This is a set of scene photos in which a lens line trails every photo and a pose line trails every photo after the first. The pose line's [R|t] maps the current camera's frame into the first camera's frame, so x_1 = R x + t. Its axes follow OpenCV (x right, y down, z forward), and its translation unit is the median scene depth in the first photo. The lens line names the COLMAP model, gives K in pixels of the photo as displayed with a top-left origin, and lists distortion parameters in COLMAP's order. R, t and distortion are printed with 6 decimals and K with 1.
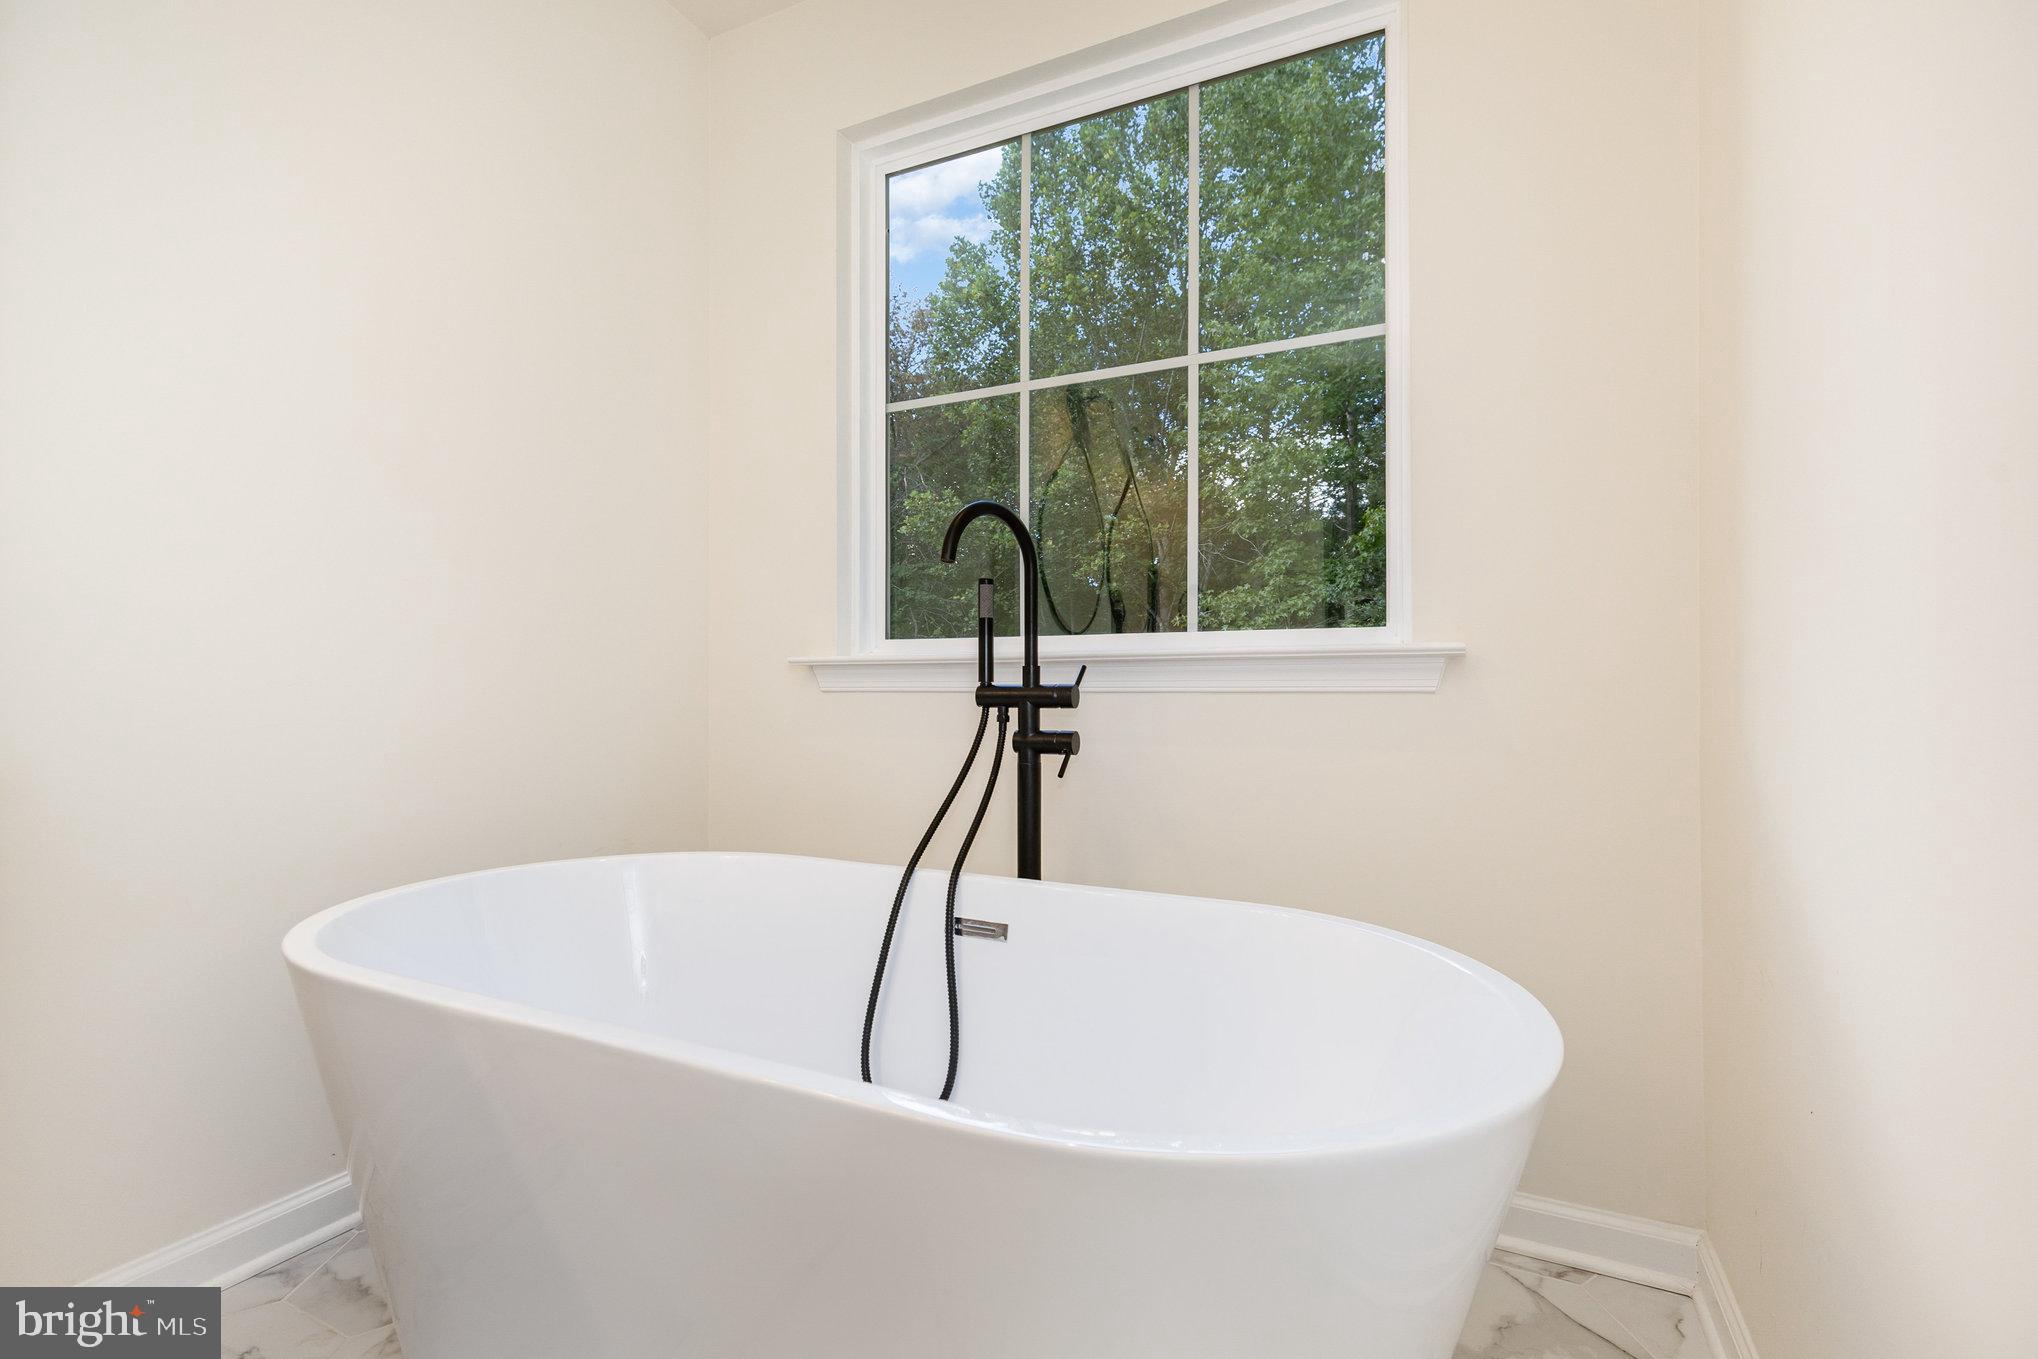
lens RADIAL K [[915.9, 0, 1012.6], [0, 915.9, 674.3], [0, 0, 1]] dist [0.006720, 0.000552]
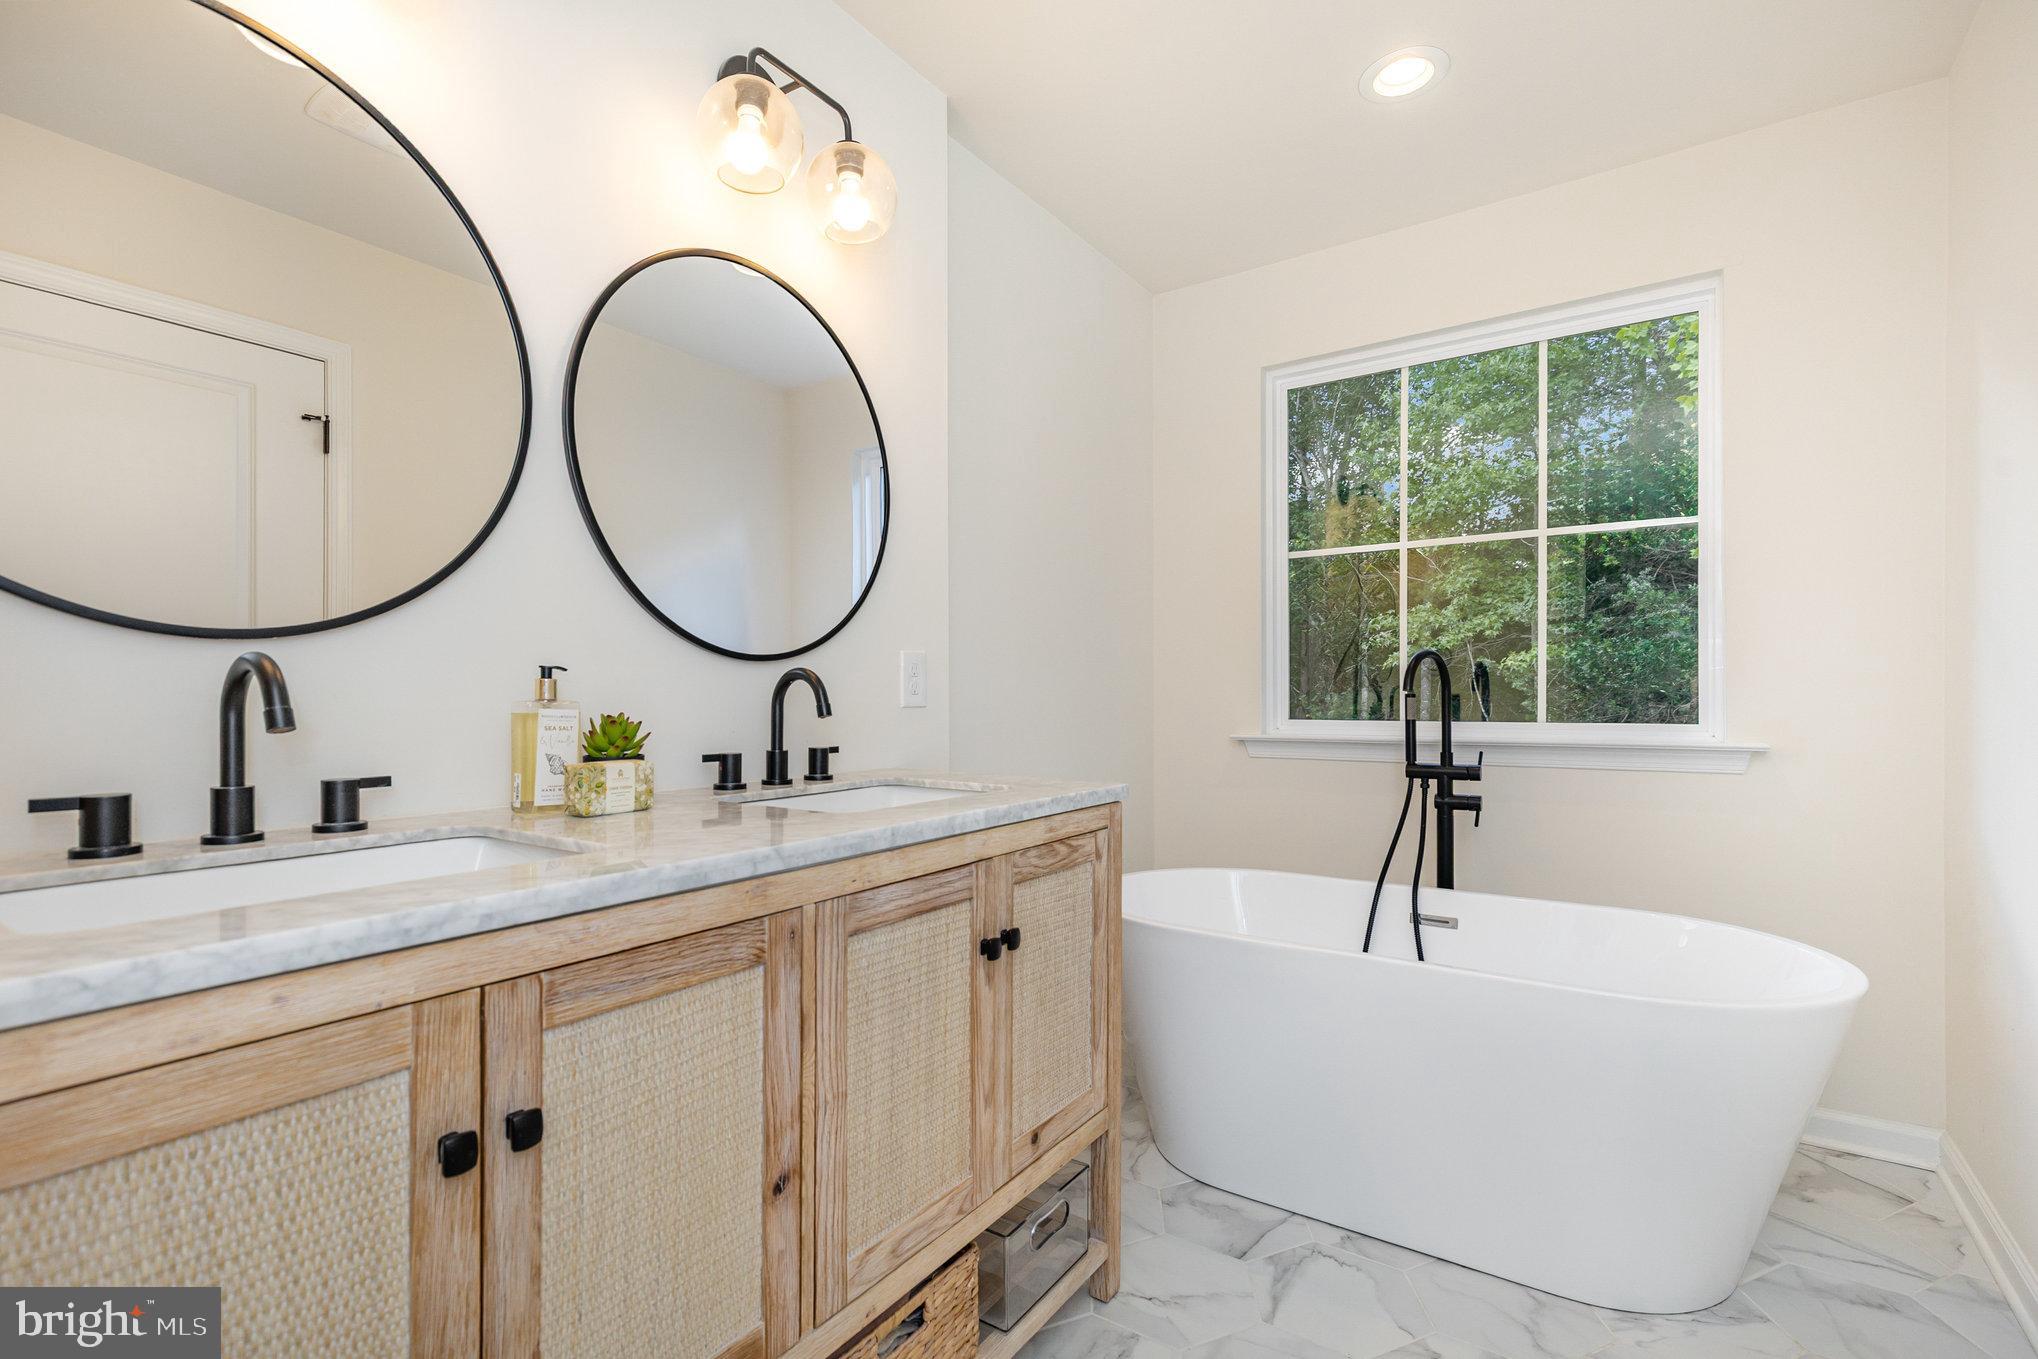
lens RADIAL K [[915.9, 0, 1026.5], [0, 915.9, 695.0], [0, 0, 1]] dist [0.006720, 0.000552]
pose [[0.990632, -0.008356, -0.136300, -0.464126], [0.009904, 0.999894, 0.010678, -0.128012], [0.136197, -0.011928, 0.990610, -0.610313]]
